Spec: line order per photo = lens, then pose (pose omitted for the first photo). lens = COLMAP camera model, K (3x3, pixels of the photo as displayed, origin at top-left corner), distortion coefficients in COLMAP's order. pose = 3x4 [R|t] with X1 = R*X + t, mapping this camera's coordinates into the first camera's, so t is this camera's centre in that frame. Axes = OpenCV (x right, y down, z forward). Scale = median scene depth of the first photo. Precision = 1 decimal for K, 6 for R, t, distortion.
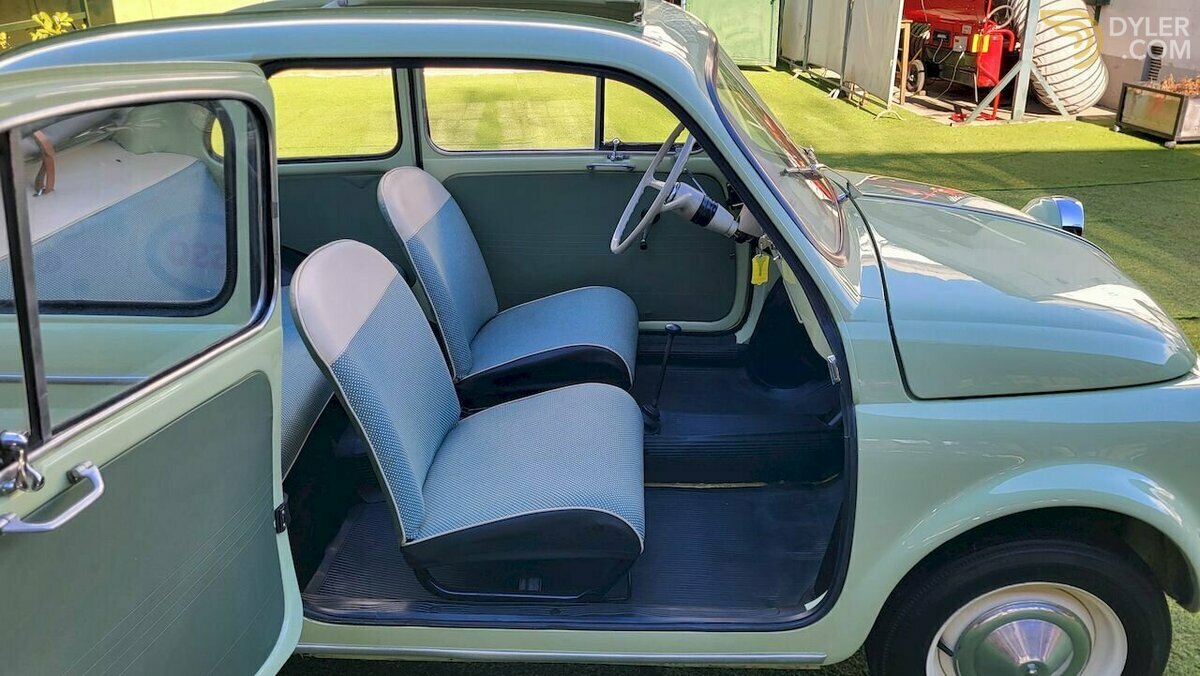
lens RADIAL K [[941.4, 0, 588.3], [0, 941.4, 334.0], [0, 0, 1]] dist [0.057228, 0.007450]
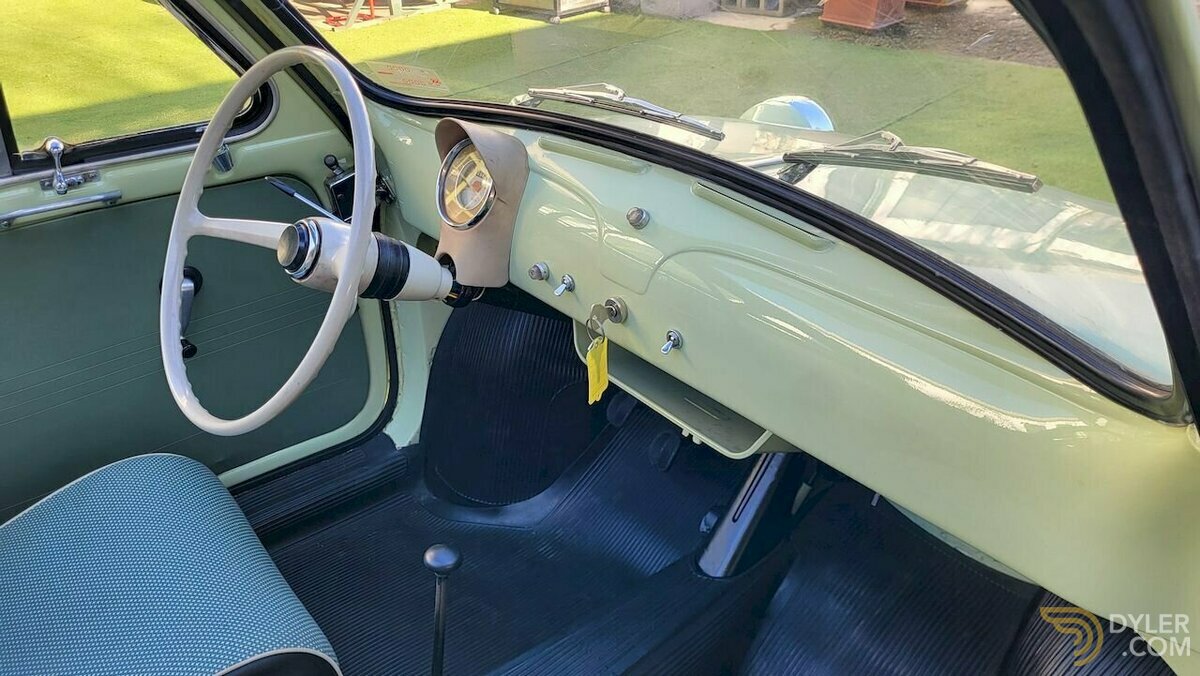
lens RADIAL K [[941.4, 0, 588.3], [0, 941.4, 334.0], [0, 0, 1]] dist [0.057228, 0.007450]
pose [[0.772323, -0.326392, 0.544964, -0.039952], [0.280127, 0.944975, 0.168972, -0.116277], [-0.570128, 0.022158, 0.821257, 0.463457]]
